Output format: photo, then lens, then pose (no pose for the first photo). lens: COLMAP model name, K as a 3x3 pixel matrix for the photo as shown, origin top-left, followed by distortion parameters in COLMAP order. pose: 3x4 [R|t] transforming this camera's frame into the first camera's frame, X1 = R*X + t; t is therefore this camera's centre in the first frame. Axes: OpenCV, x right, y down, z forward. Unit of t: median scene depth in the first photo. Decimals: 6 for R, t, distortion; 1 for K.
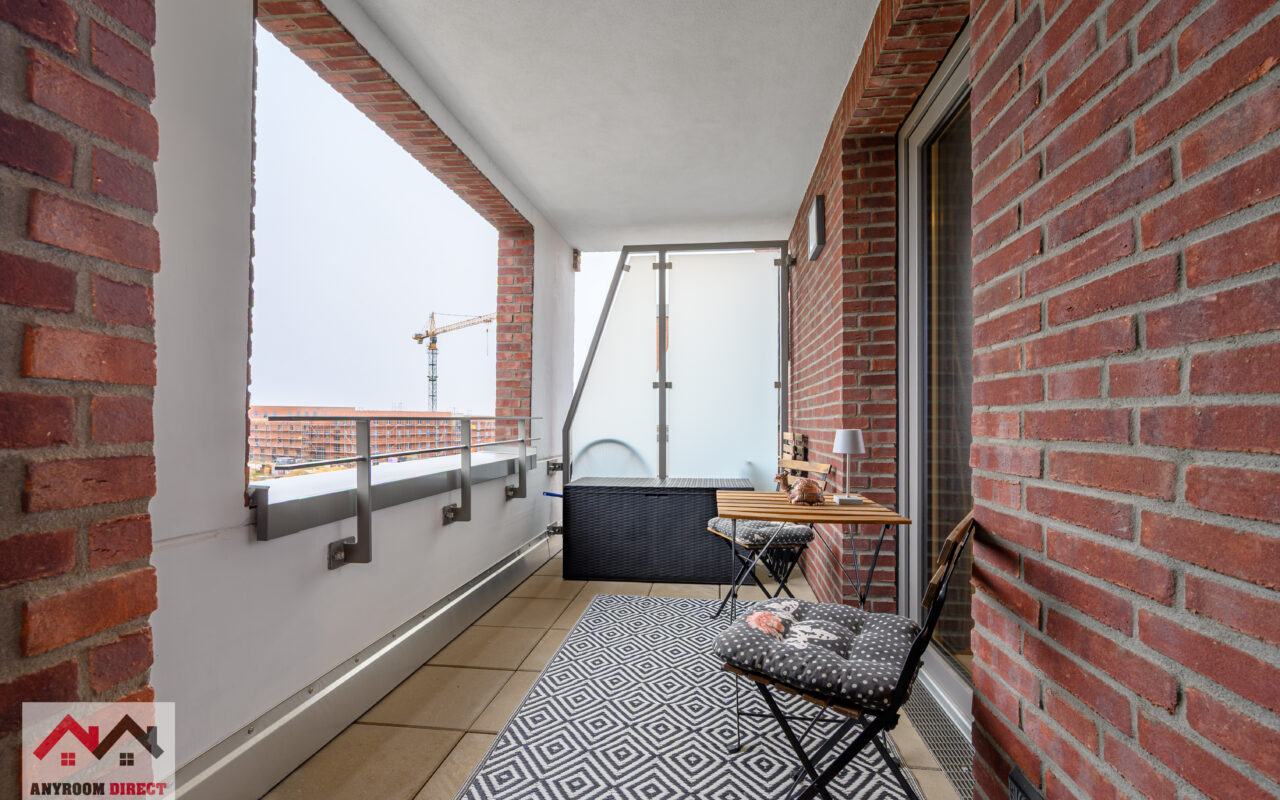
lens RADIAL K [[504.7, 0, 663.0], [0, 504.7, 420.3], [0, 0, 1]] dist [-0.000708, -0.000184]
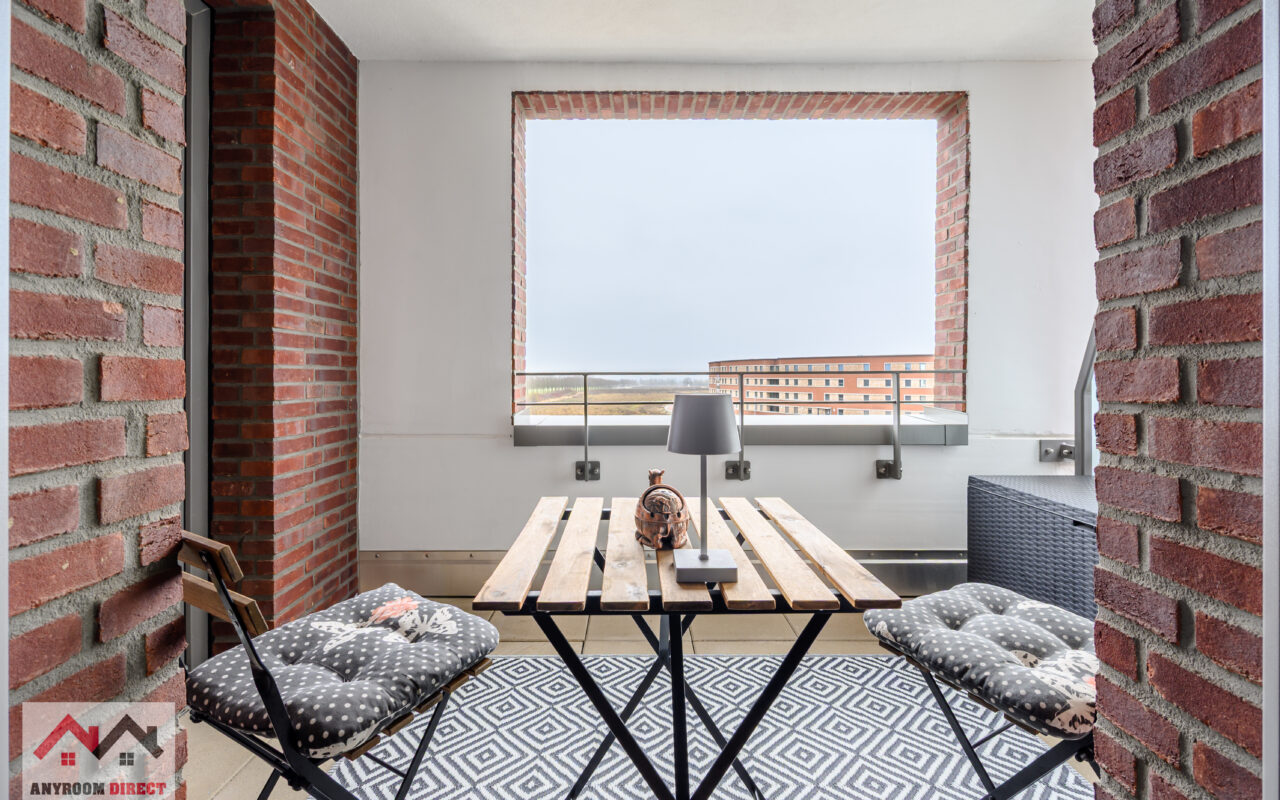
lens RADIAL K [[547.4, 0, 641.1], [0, 547.4, 374.8], [0, 0, 1]] dist [0.000076, -0.000038]
pose [[0.118969, -0.003997, -0.992890, 0.476350], [0.001898, 0.999991, -0.003798, 0.002405], [0.992896, -0.001433, 0.118975, 0.529324]]
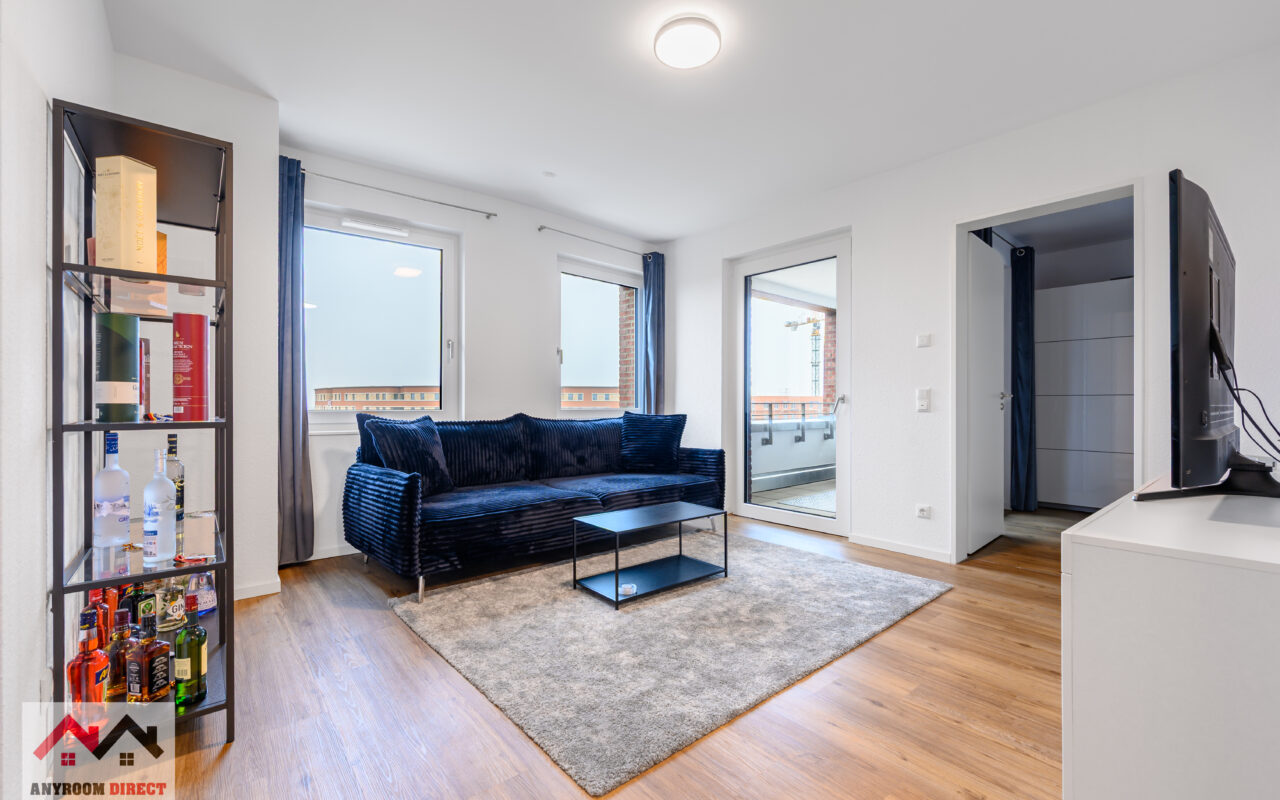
lens RADIAL K [[535.3, 0, 644.0], [0, 535.3, 404.0], [0, 0, 1]] dist [-0.001412, -0.000373]
pose [[0.734188, -0.000720, -0.678946, 0.713801], [0.001311, 0.999999, 0.000358, -0.002312], [0.678945, -0.001153, 0.734188, -1.290332]]
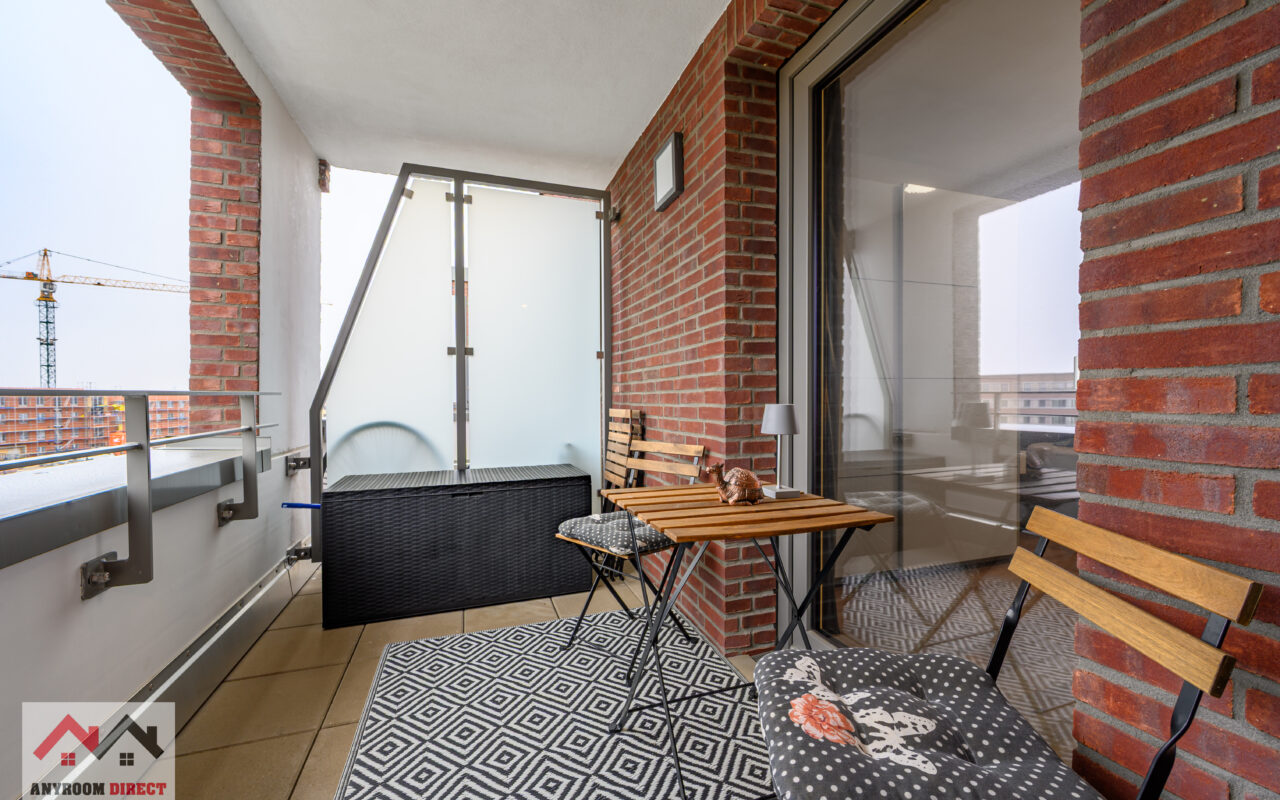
lens RADIAL K [[496.5, 0, 637.0], [0, 496.5, 403.4], [0, 0, 1]] dist [-0.000246, -0.000411]
pose [[0.903862, -0.011619, 0.427666, -0.104330], [0.006069, 0.999879, 0.014338, 0.002396], [-0.427780, -0.010365, 0.903823, 0.226969]]
